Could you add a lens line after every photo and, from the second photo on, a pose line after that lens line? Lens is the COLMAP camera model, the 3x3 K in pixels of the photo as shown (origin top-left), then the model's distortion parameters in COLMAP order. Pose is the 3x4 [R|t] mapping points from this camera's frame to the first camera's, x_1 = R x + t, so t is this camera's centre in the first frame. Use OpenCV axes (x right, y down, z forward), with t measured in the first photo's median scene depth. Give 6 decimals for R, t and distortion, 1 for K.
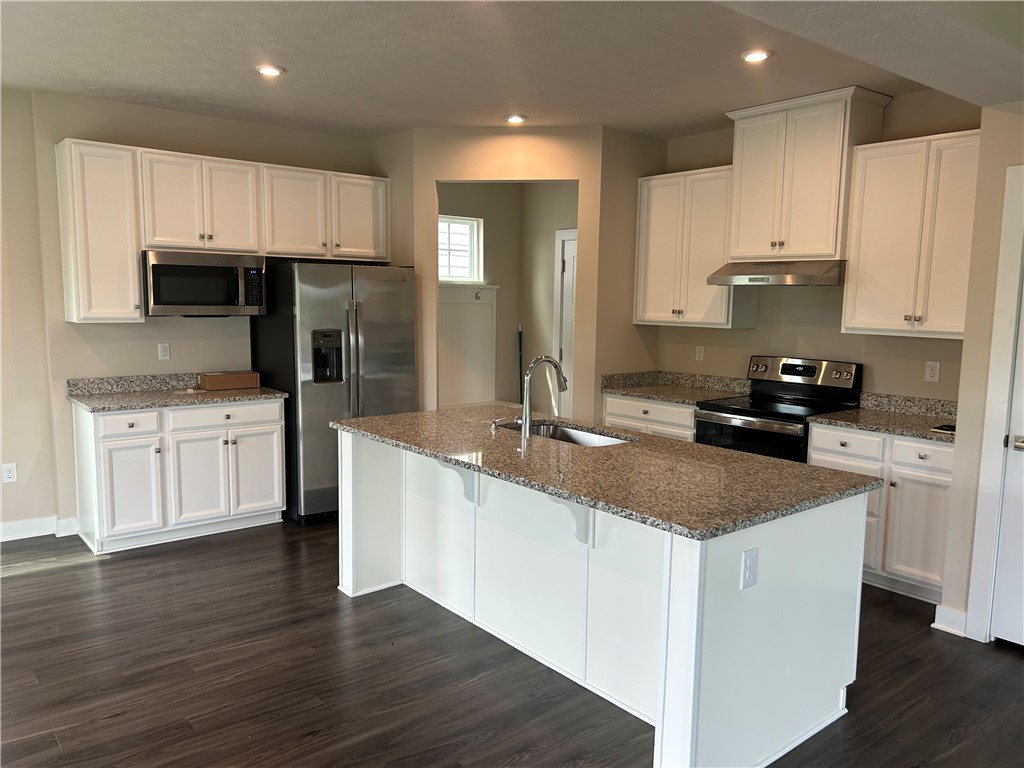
lens RADIAL K [[768.5, 0, 512.0], [0, 768.5, 384.0], [0, 0, 1]] dist [0.090179, -0.133408]
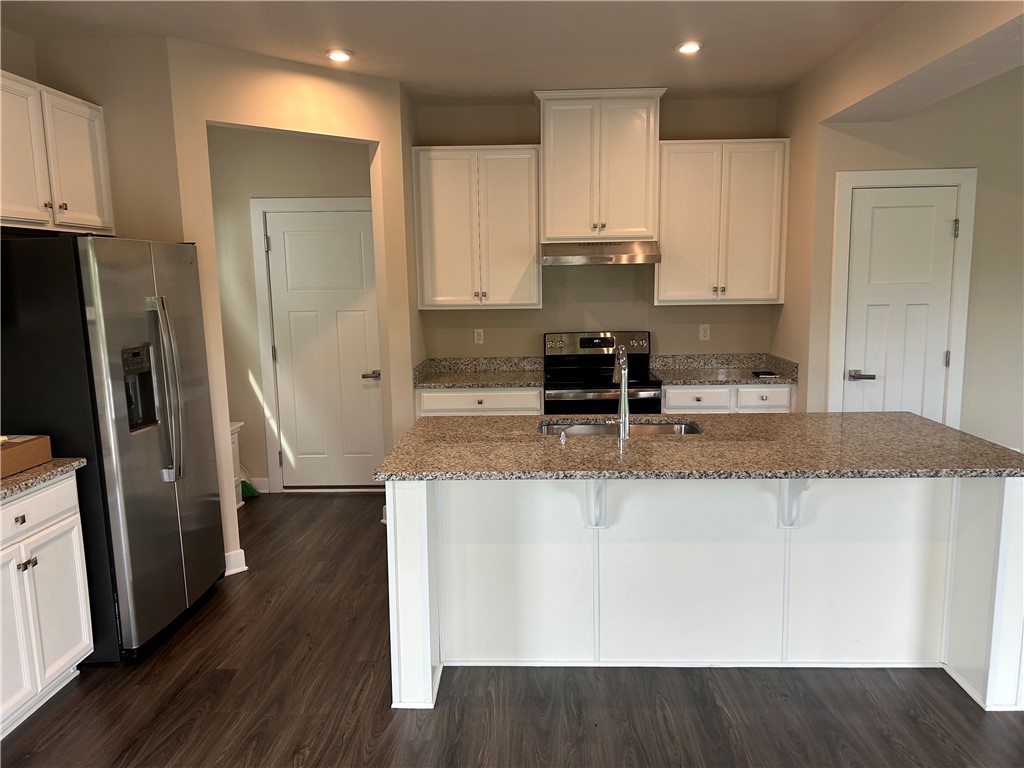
lens RADIAL K [[768.5, 0, 512.0], [0, 768.5, 384.0], [0, 0, 1]] dist [0.090179, -0.133408]
pose [[0.656422, -0.128739, 0.743328, -0.531514], [0.111669, 0.991058, 0.073031, -0.053088], [-0.746083, 0.035068, 0.664928, 0.374309]]
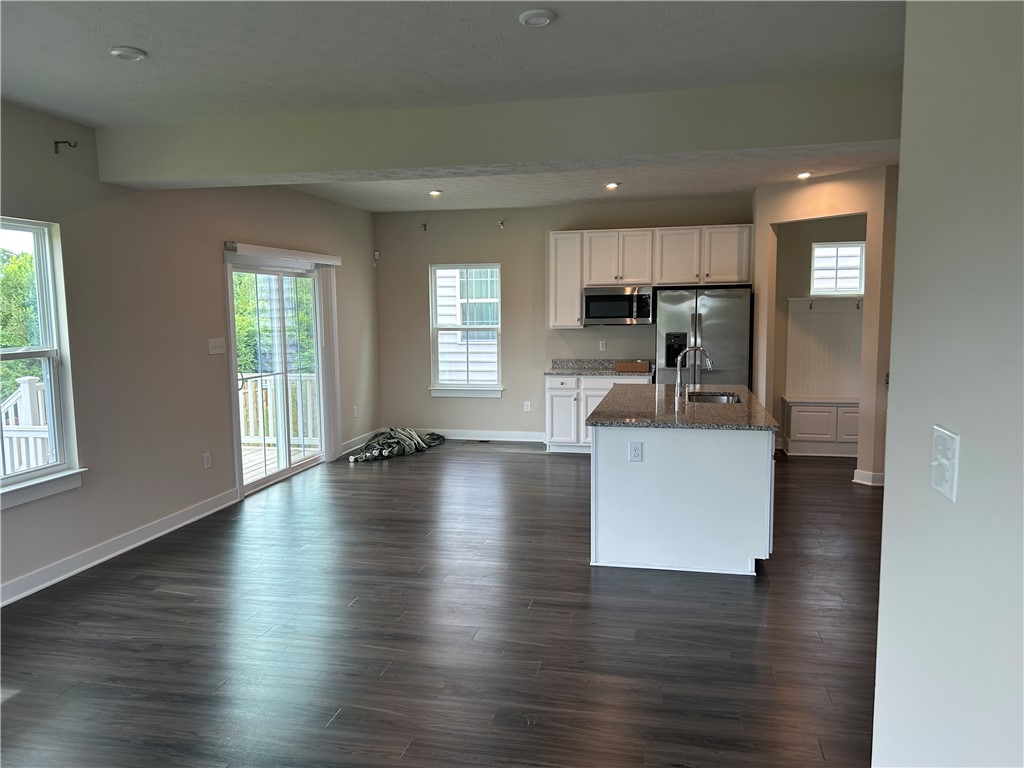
lens RADIAL K [[768.5, 0, 512.0], [0, 768.5, 384.0], [0, 0, 1]] dist [0.090179, -0.133408]
pose [[0.619812, 0.057689, -0.782627, 0.789606], [-0.069669, 0.997401, 0.018345, 0.026141], [0.781652, 0.043154, 0.622220, -0.208239]]
